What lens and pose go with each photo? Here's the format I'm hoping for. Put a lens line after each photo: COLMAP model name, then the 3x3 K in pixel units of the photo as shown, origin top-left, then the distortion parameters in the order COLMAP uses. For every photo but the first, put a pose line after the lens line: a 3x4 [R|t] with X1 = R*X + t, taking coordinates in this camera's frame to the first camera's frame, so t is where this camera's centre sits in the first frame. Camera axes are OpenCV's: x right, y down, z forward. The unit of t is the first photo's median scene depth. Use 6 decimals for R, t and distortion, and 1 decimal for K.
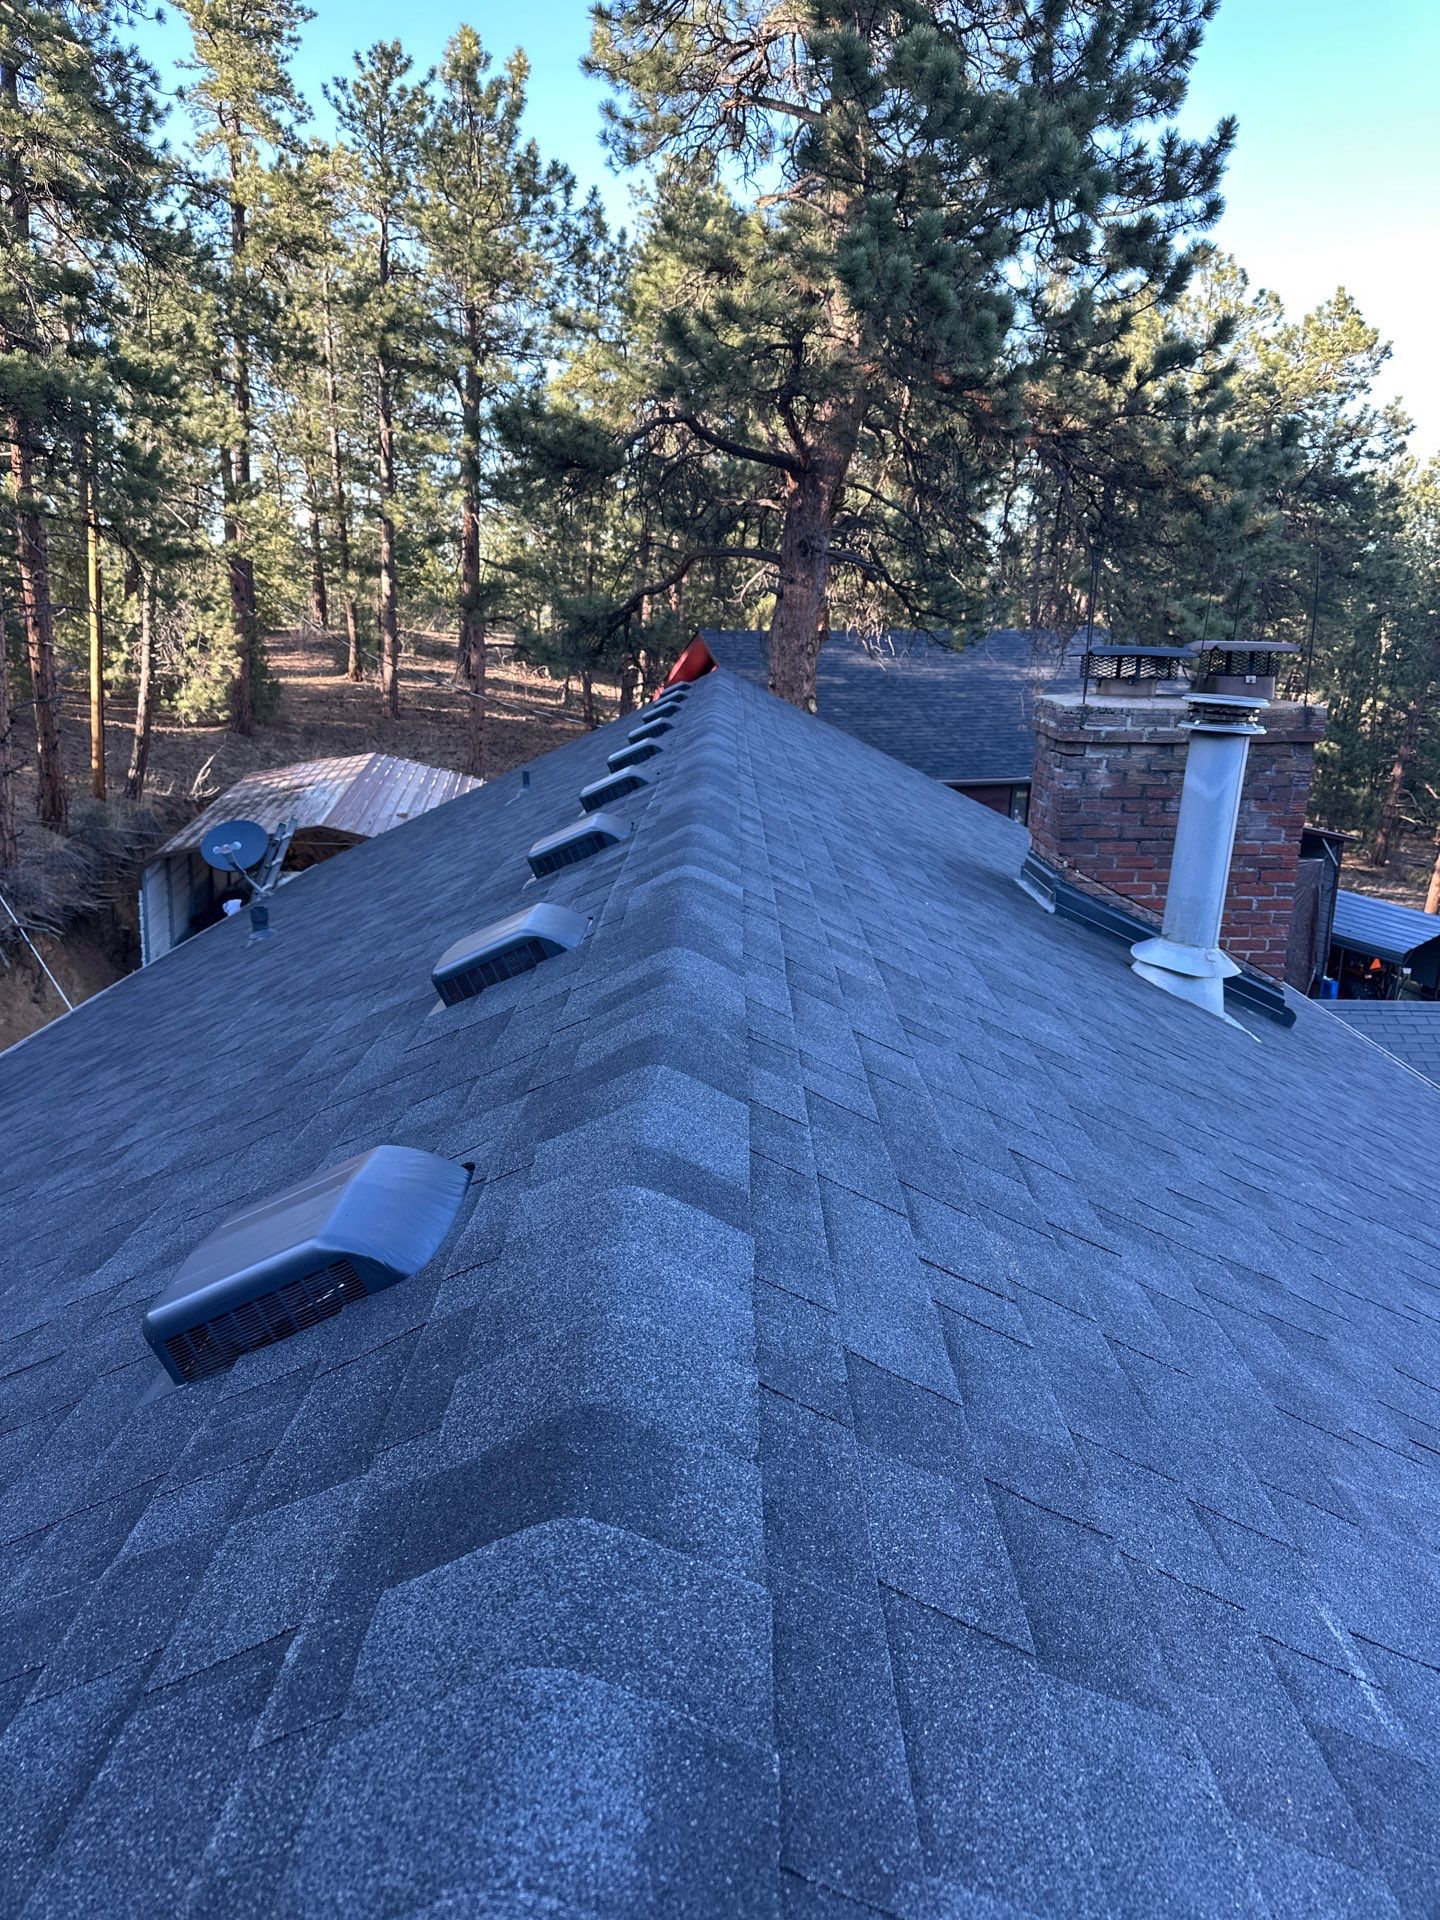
lens RADIAL K [[1360.2, 0, 719.4], [0, 1360.2, 986.1], [0, 0, 1]] dist [0.090242, -0.128218]
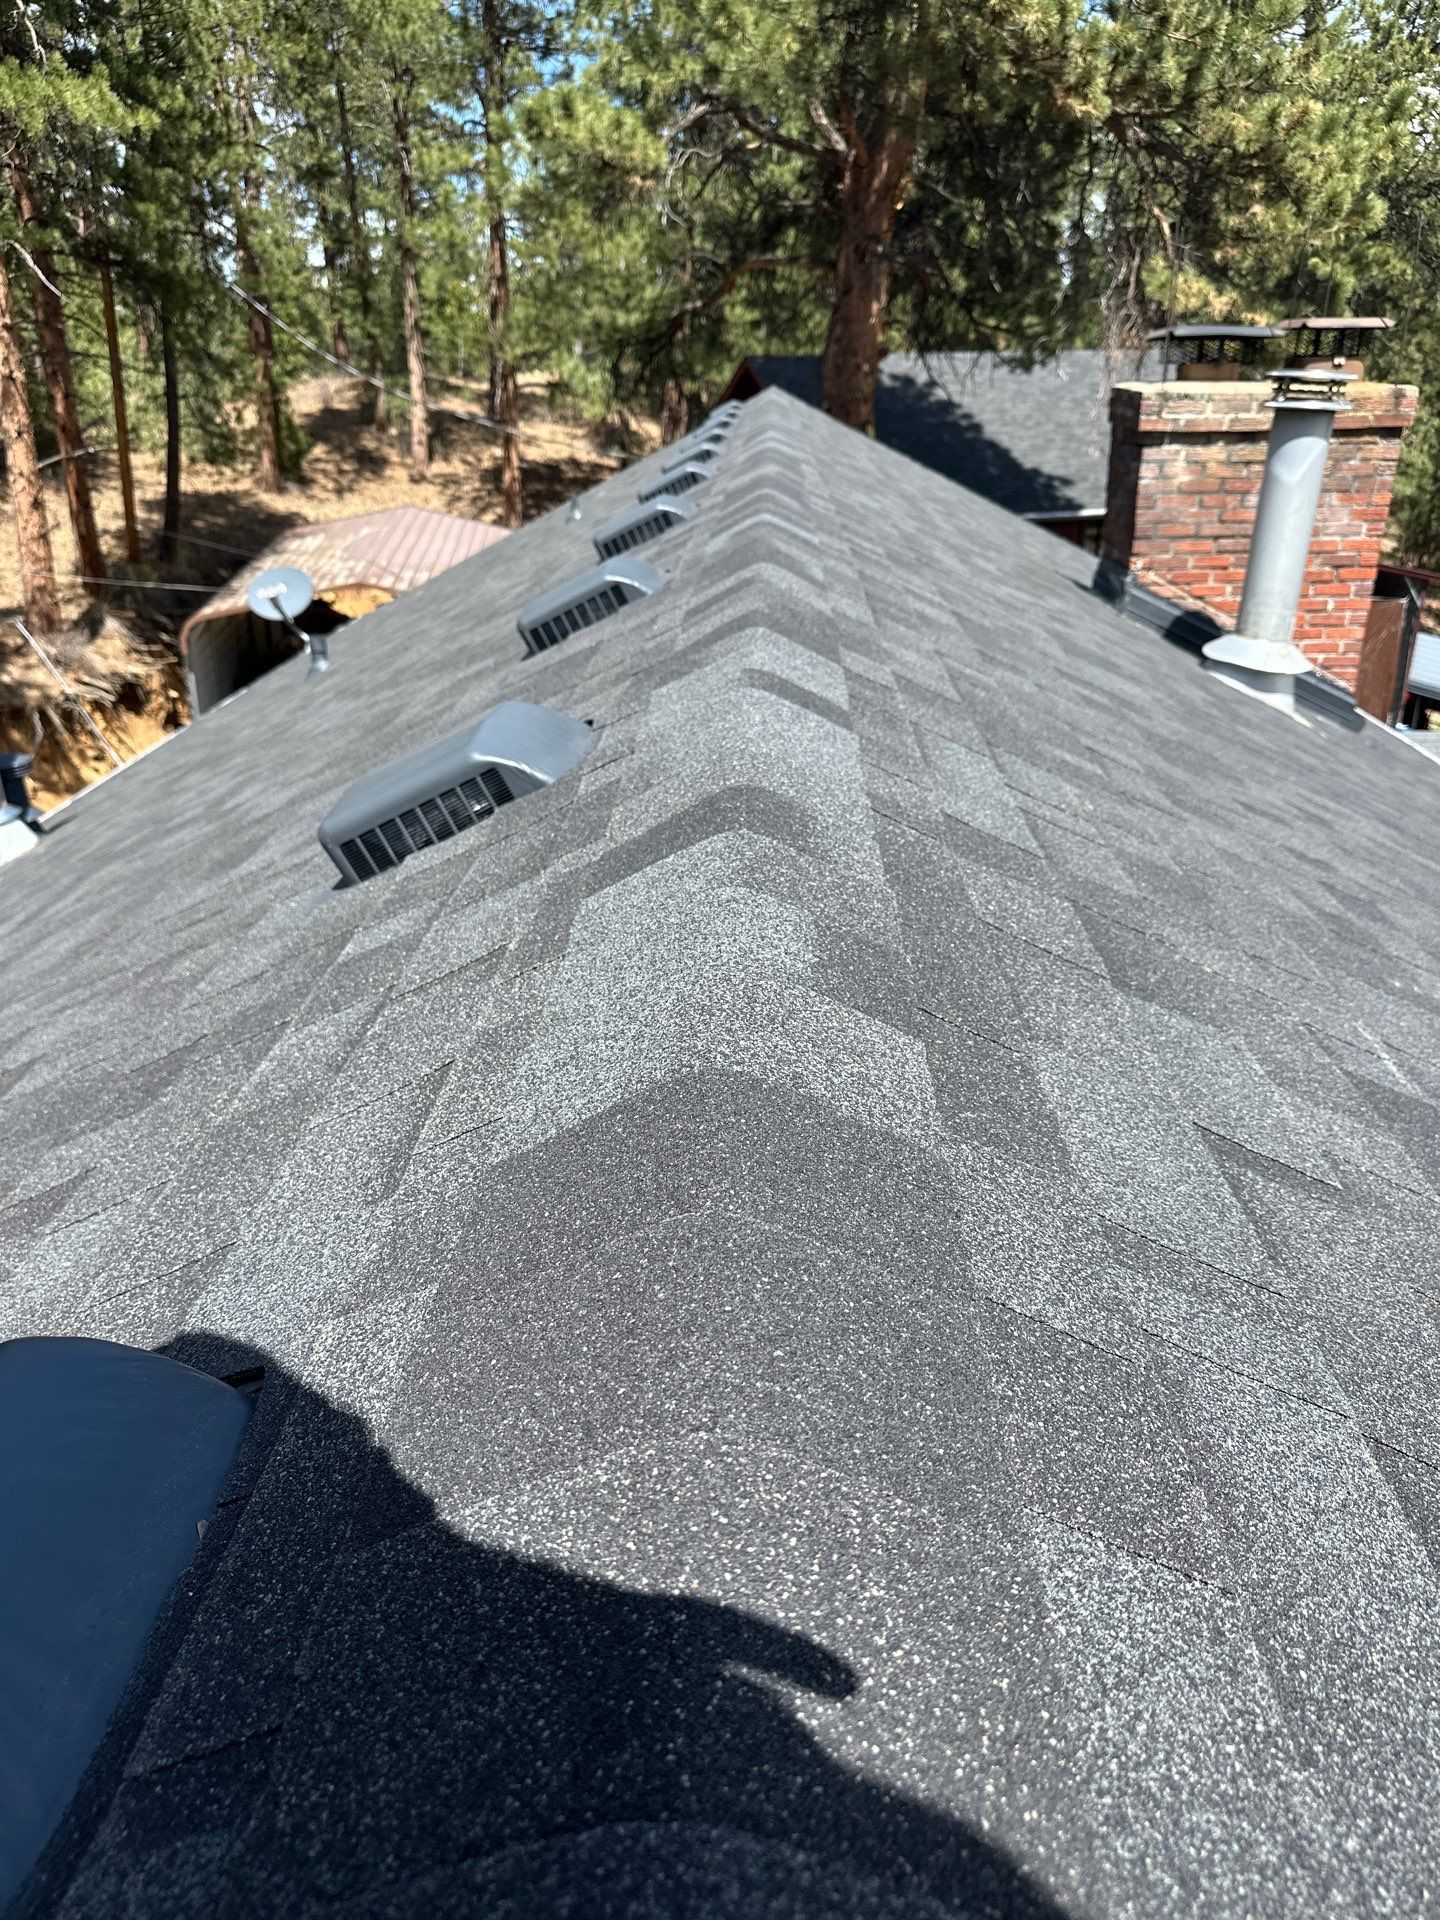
lens RADIAL K [[1388.9, 0, 720.8], [0, 1388.9, 989.2], [0, 0, 1]] dist [0.013569, -0.037958]
pose [[0.999192, -0.013038, -0.038016, -0.022821], [0.019200, 0.985851, 0.166520, 0.098001], [0.035307, -0.167115, 0.985305, -0.076024]]
